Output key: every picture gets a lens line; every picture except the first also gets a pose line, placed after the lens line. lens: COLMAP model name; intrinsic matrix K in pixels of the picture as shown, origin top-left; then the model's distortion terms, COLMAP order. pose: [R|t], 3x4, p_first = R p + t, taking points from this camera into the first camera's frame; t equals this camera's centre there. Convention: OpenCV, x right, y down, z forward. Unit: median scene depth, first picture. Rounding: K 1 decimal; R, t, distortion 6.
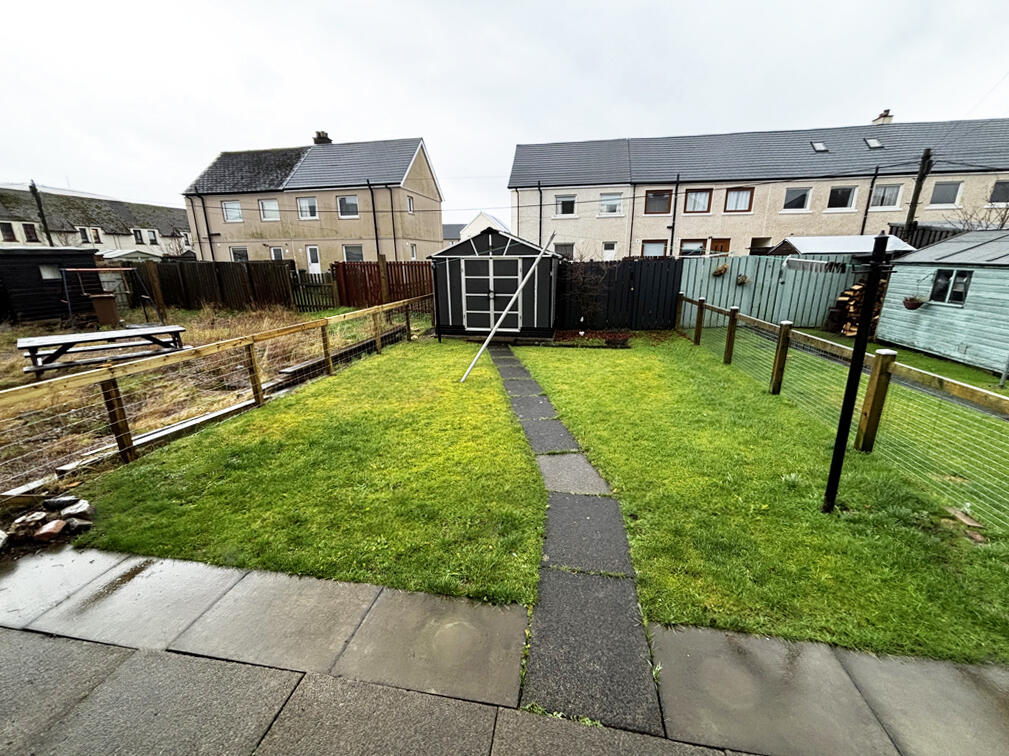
lens RADIAL K [[427.0, 0, 496.4], [0, 427.0, 382.5], [0, 0, 1]] dist [-0.012803, 0.013225]
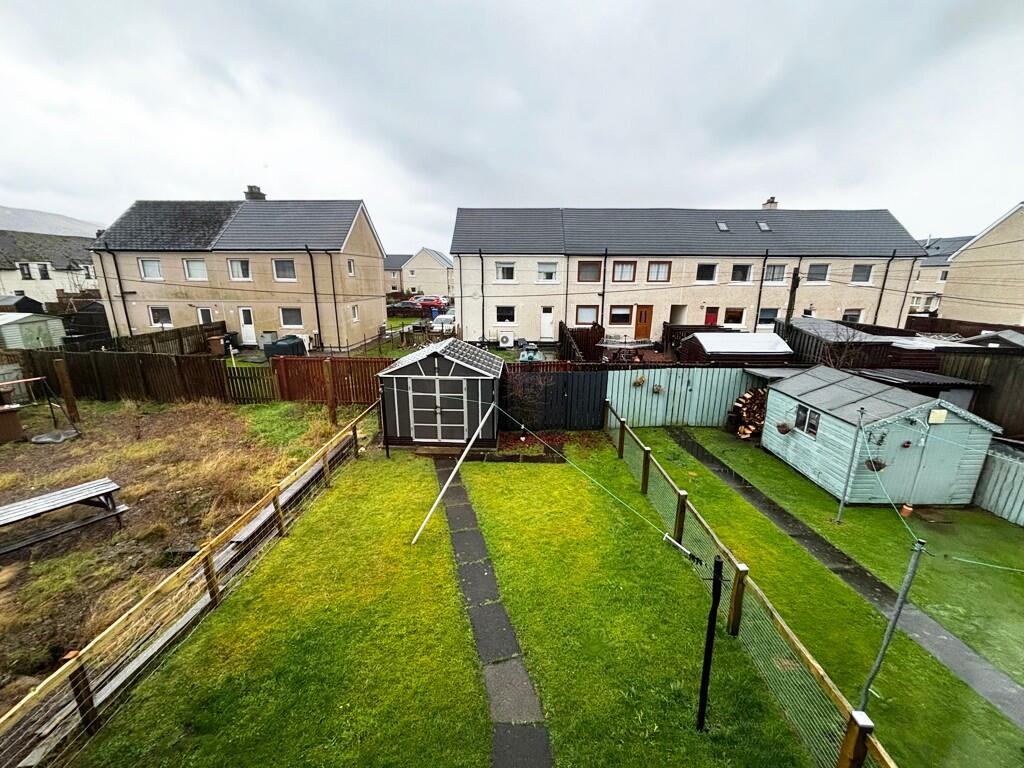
lens RADIAL K [[428.5, 0, 508.4], [0, 428.5, 382.6], [0, 0, 1]] dist [0.013123, -0.004079]
pose [[0.987957, -0.023725, 0.152900, -0.000192], [0.028843, 0.999093, -0.031341, -0.118920], [-0.152018, 0.035373, 0.987745, -0.045459]]
